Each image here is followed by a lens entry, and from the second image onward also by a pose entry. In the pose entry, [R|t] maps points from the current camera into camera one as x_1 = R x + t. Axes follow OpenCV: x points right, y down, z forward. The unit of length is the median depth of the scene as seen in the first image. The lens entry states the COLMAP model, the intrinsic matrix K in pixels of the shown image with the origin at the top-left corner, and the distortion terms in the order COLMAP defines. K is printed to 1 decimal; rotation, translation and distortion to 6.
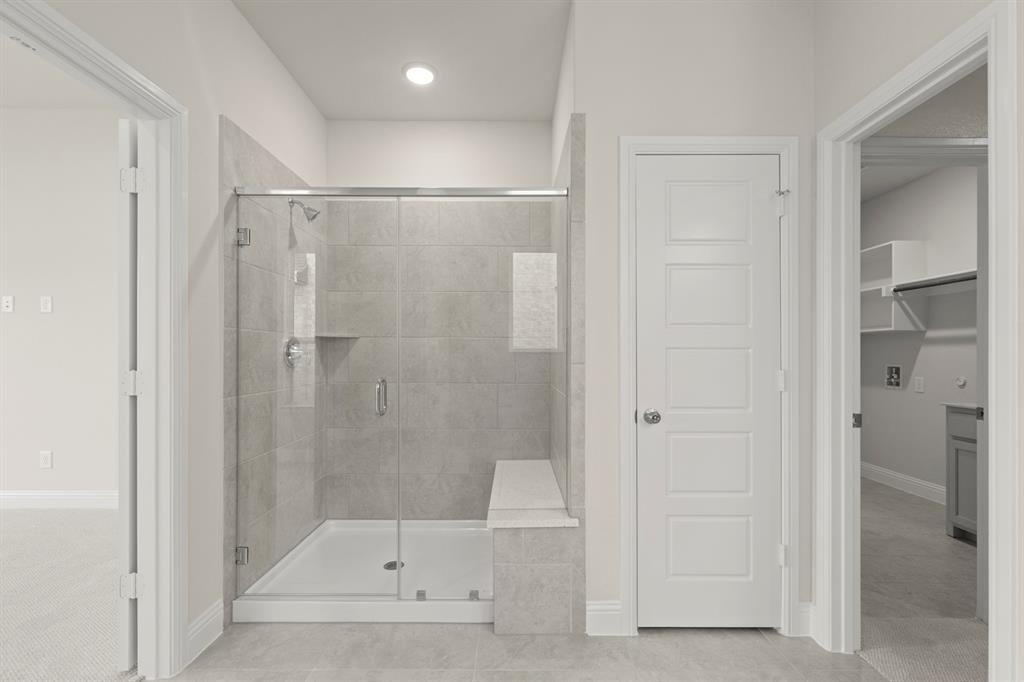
lens RADIAL K [[453.5, 0, 510.6], [0, 453.5, 356.7], [0, 0, 1]] dist [0.000648, 0.000162]
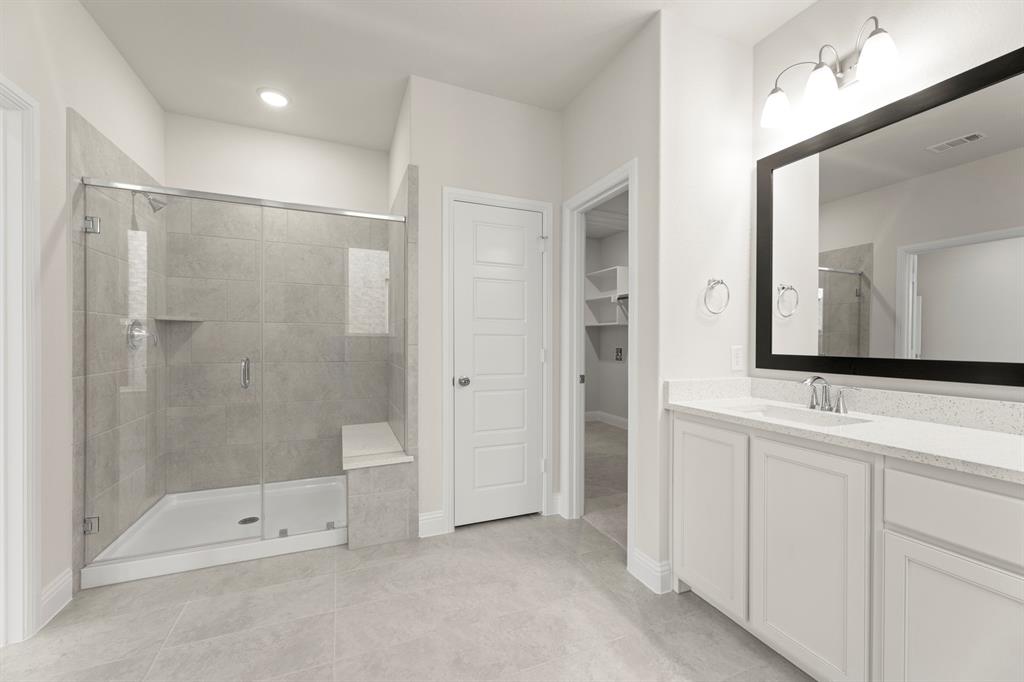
lens RADIAL K [[409.6, 0, 512.9], [0, 409.6, 350.6], [0, 0, 1]] dist [-0.000515, 0.000032]
pose [[0.917644, -0.004547, 0.397378, -0.067057], [-0.004618, 0.999745, 0.022103, 0.003536], [-0.397377, -0.022118, 0.917389, -0.265542]]
